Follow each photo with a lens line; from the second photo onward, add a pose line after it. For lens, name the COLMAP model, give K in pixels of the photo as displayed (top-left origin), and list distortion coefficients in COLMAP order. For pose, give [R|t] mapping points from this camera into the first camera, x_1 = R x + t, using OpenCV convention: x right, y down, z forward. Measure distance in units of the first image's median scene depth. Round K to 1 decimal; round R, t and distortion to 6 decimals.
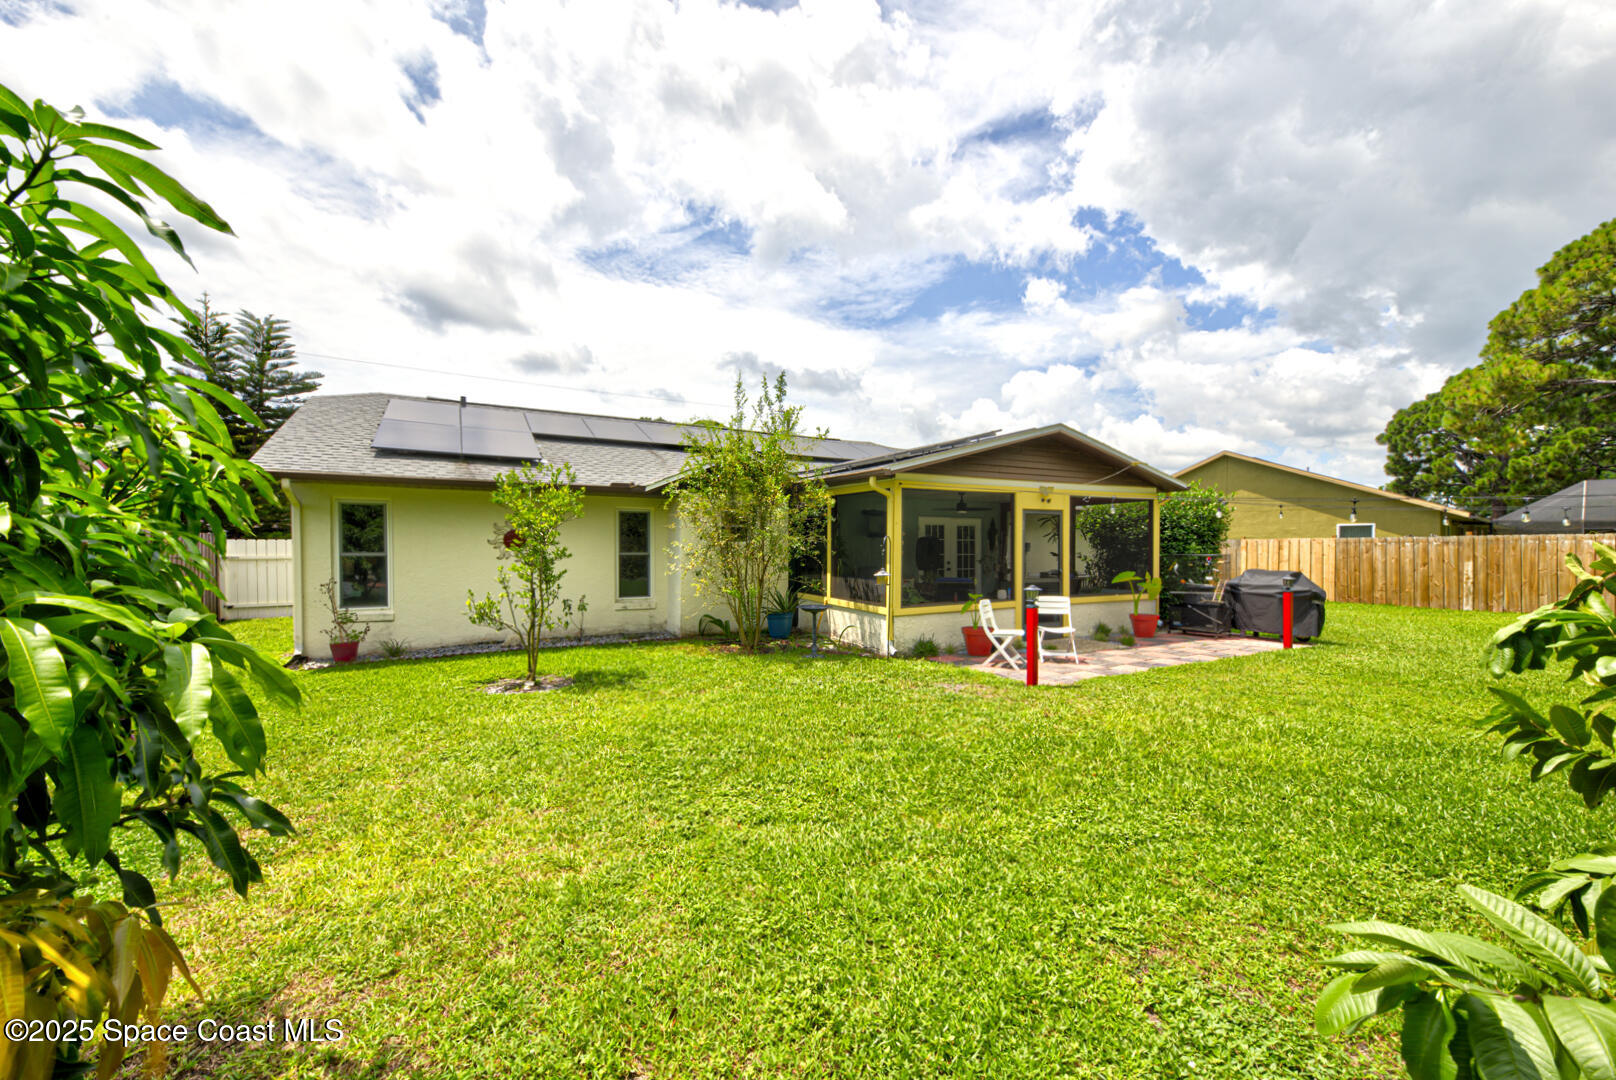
lens RADIAL K [[632.7, 0, 805.7], [0, 632.7, 544.1], [0, 0, 1]] dist [0.012267, -0.000177]
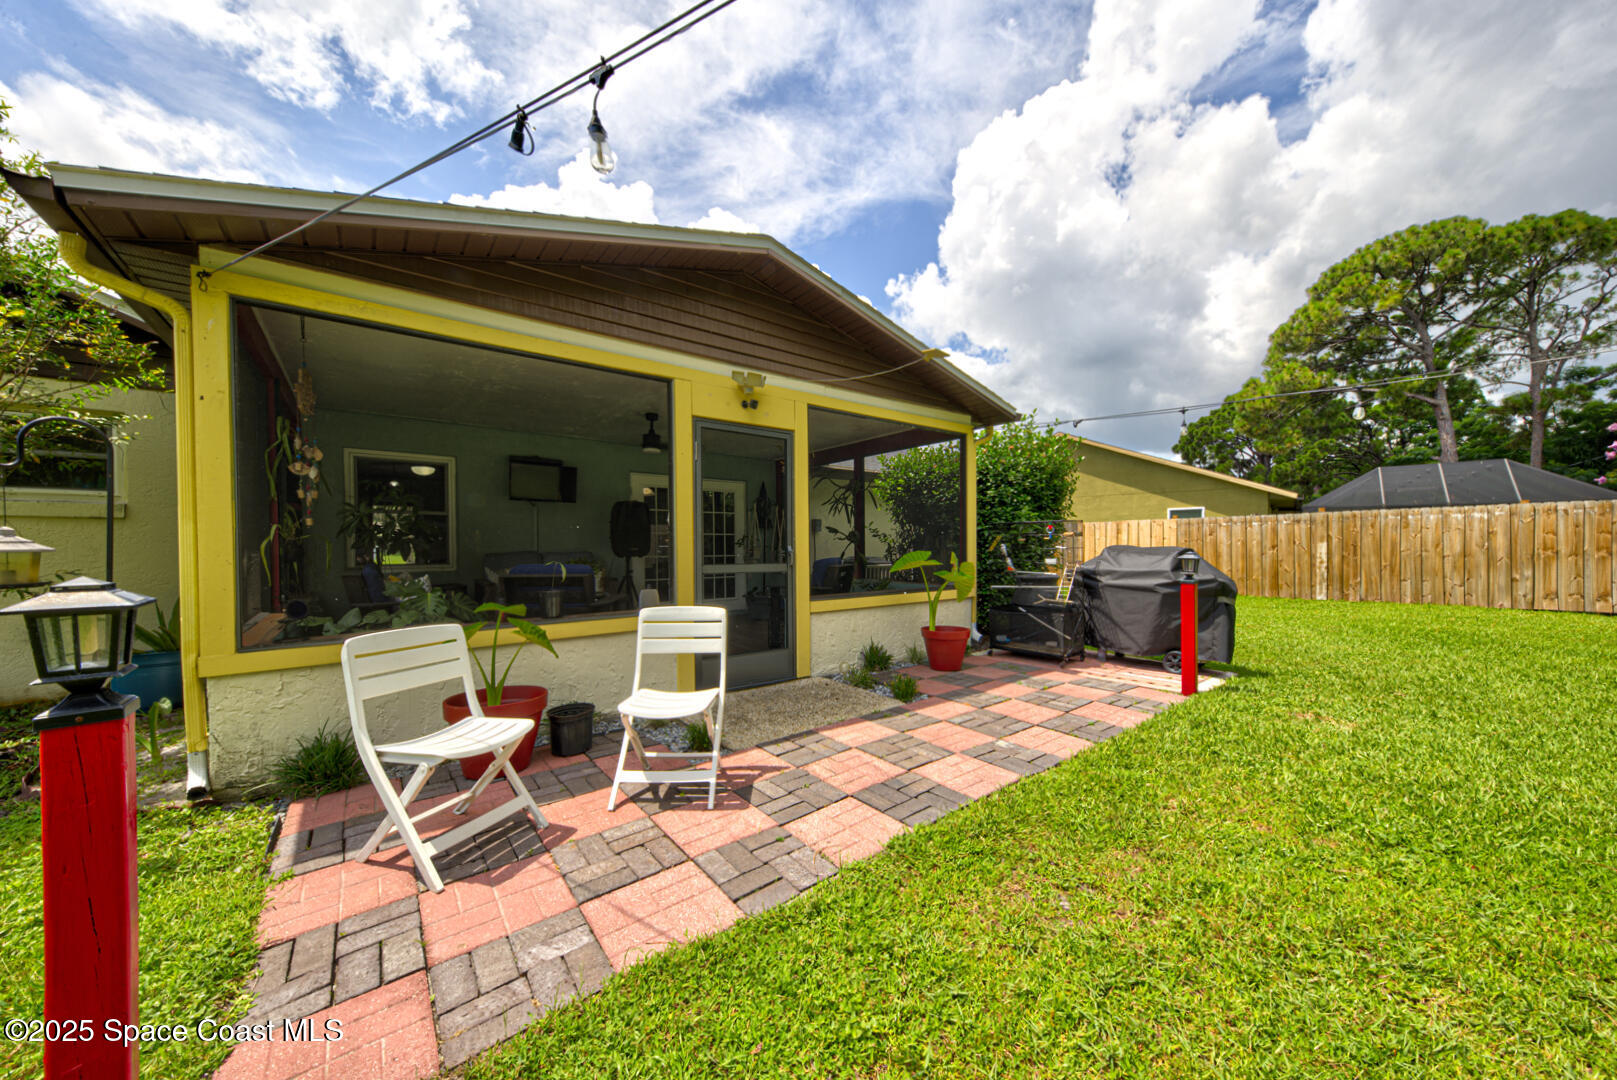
lens RADIAL K [[553.8, 0, 811.8], [0, 553.8, 544.4], [0, 0, 1]] dist [0.018048, -0.003781]
pose [[0.984816, -0.005735, 0.173507, 0.241812], [0.006163, 0.999979, -0.001928, 0.027689], [-0.173493, 0.002968, 0.984831, 0.392801]]
